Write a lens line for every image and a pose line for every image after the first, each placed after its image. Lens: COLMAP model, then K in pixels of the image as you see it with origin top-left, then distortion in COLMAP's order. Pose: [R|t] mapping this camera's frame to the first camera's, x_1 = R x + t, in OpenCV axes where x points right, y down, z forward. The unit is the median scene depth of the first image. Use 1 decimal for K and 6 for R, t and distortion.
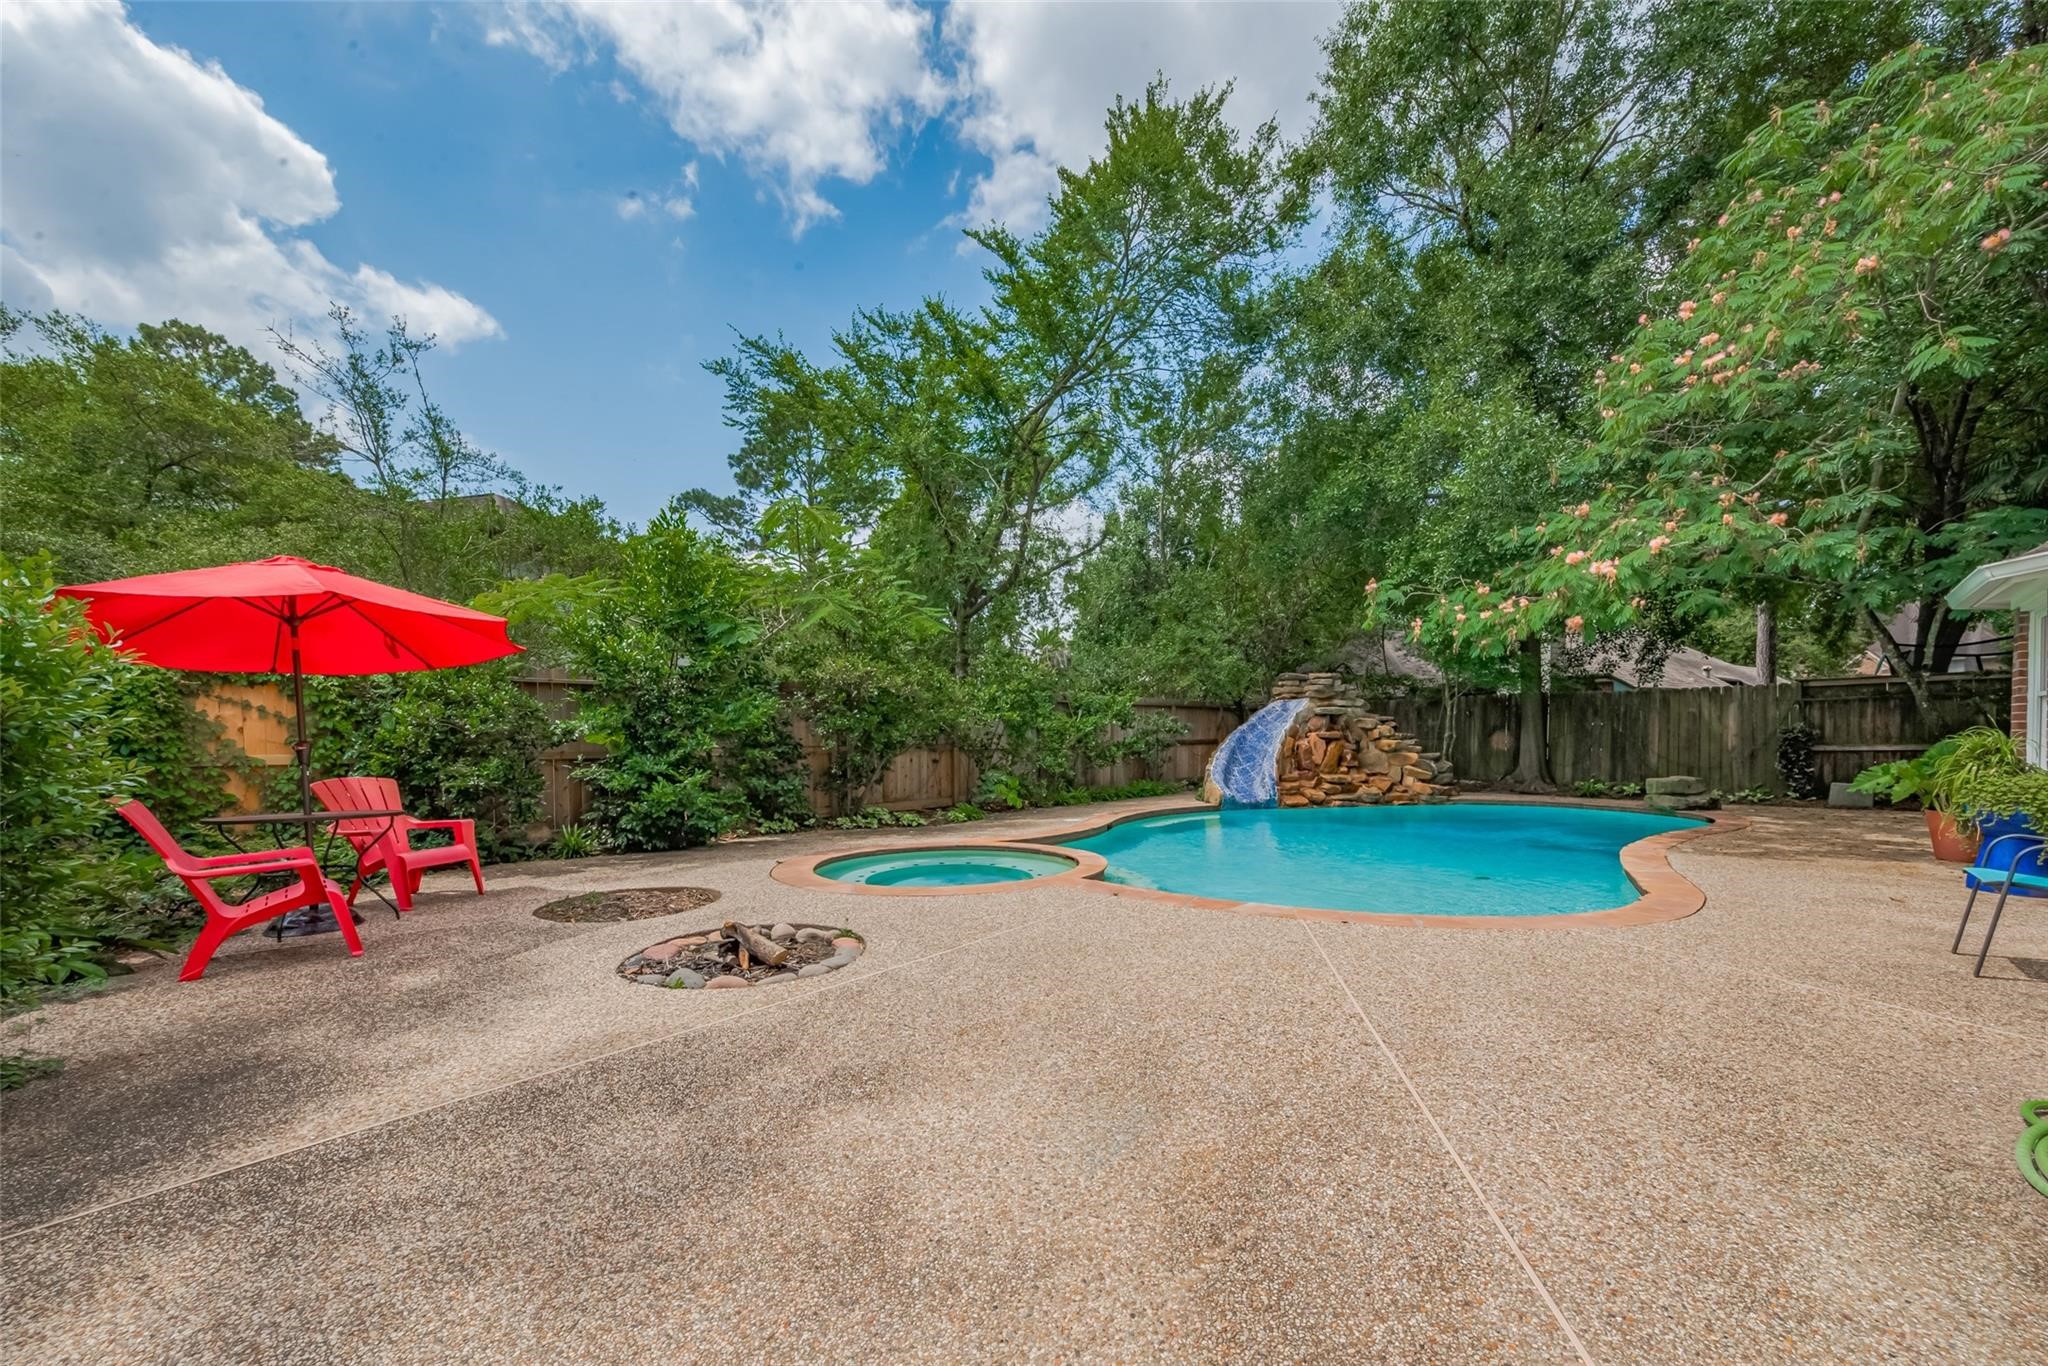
lens RADIAL K [[815.2, 0, 1026.2], [0, 815.2, 742.6], [0, 0, 1]] dist [-0.004913, -0.000182]
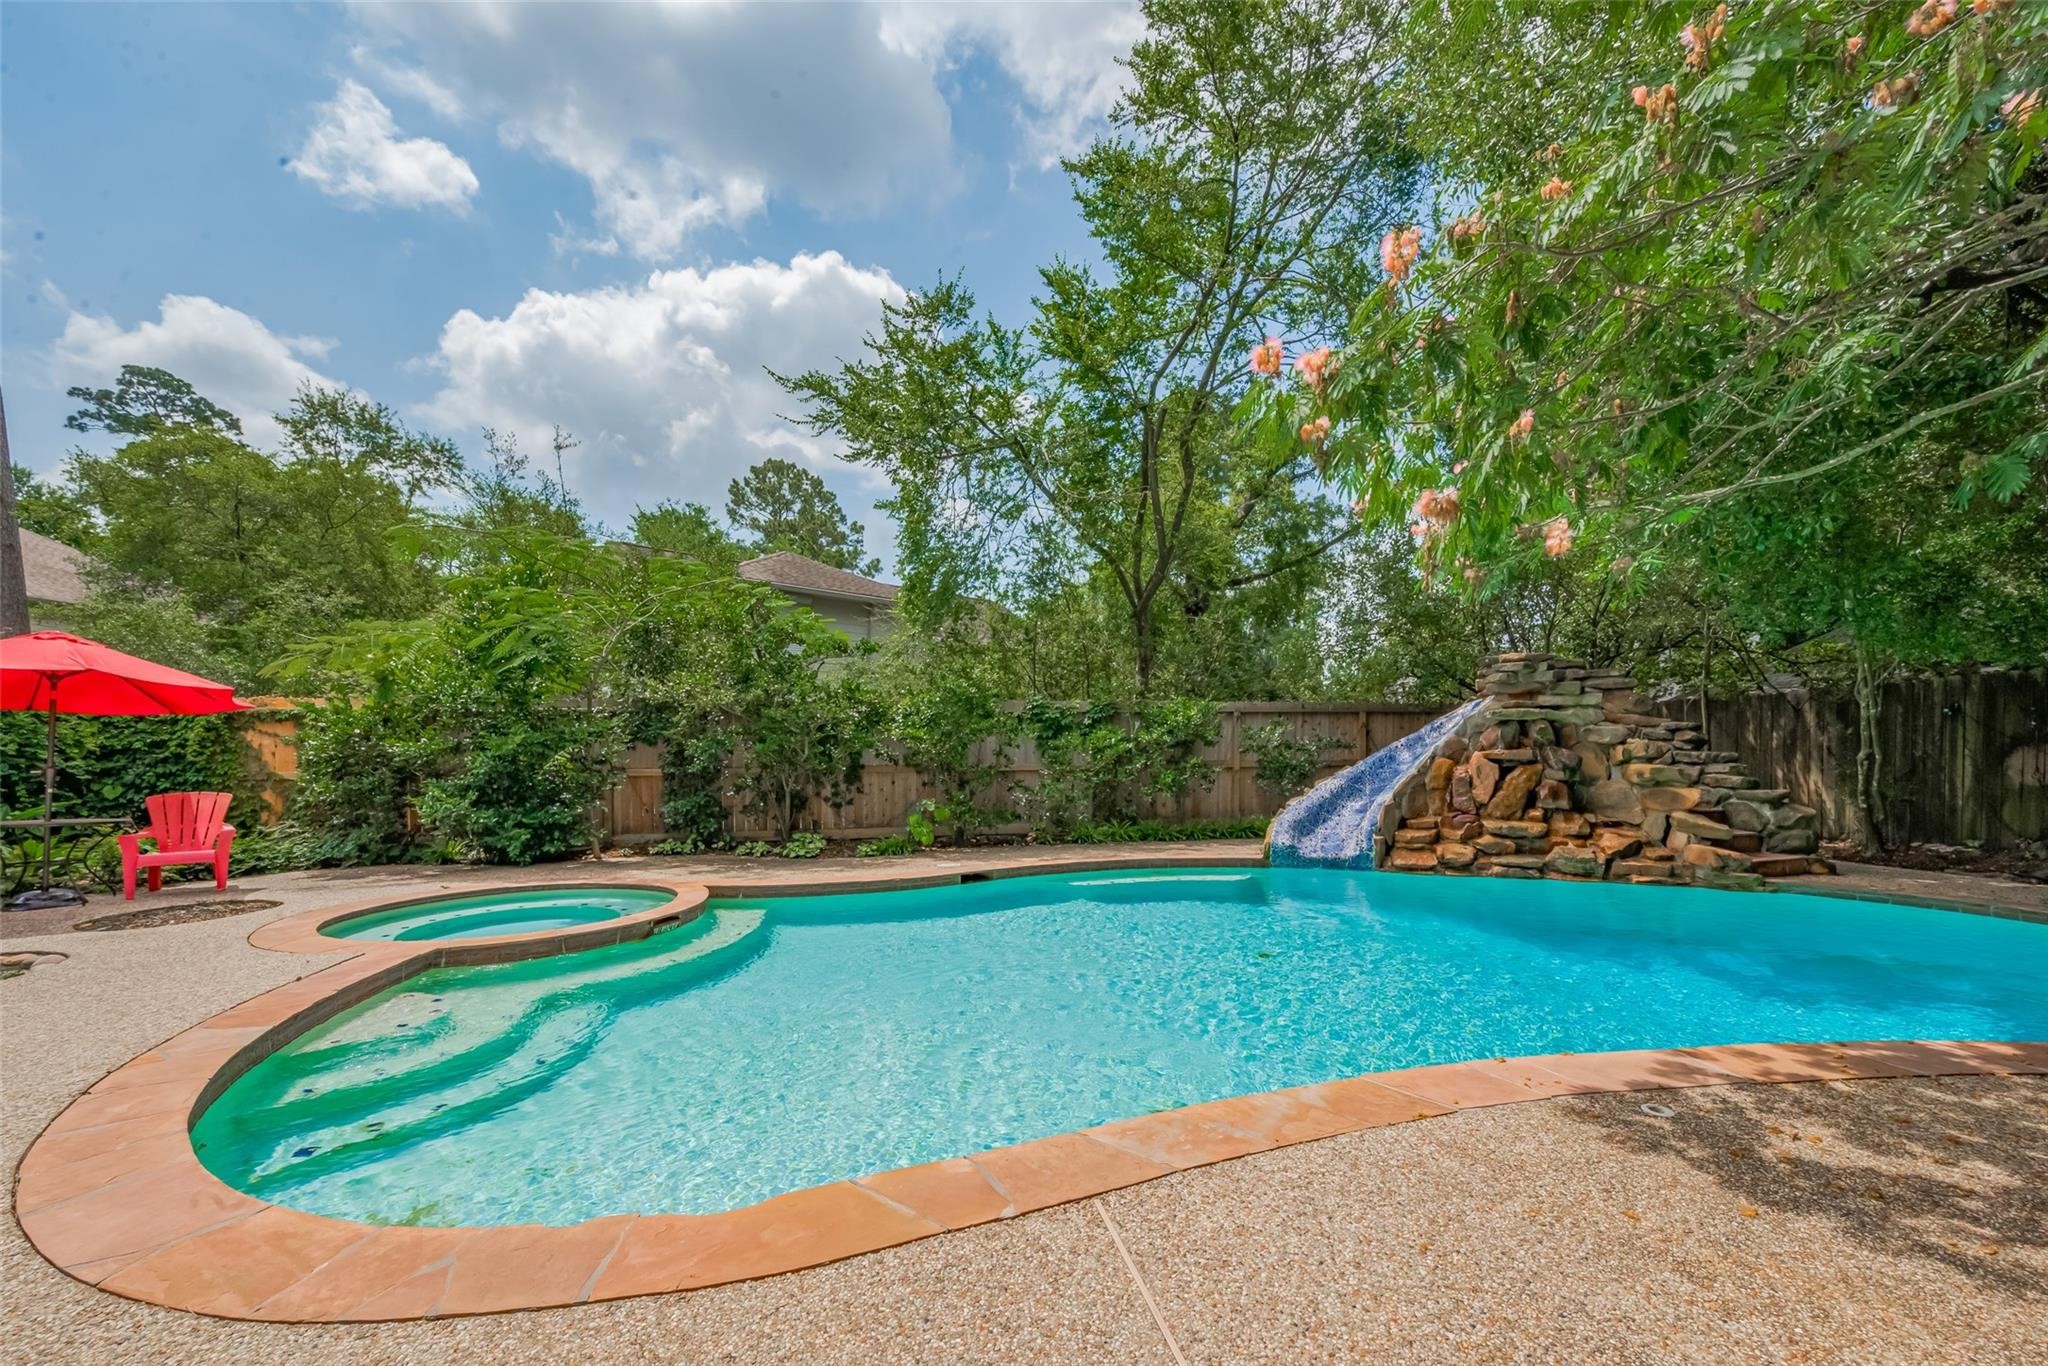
lens RADIAL K [[815.2, 0, 1026.2], [0, 815.2, 742.6], [0, 0, 1]] dist [-0.004913, -0.000182]
pose [[0.812084, -0.005469, -0.583515, 0.440066], [-0.003076, 0.999902, -0.013653, -0.009756], [0.583532, 0.012882, 0.811988, 0.306441]]
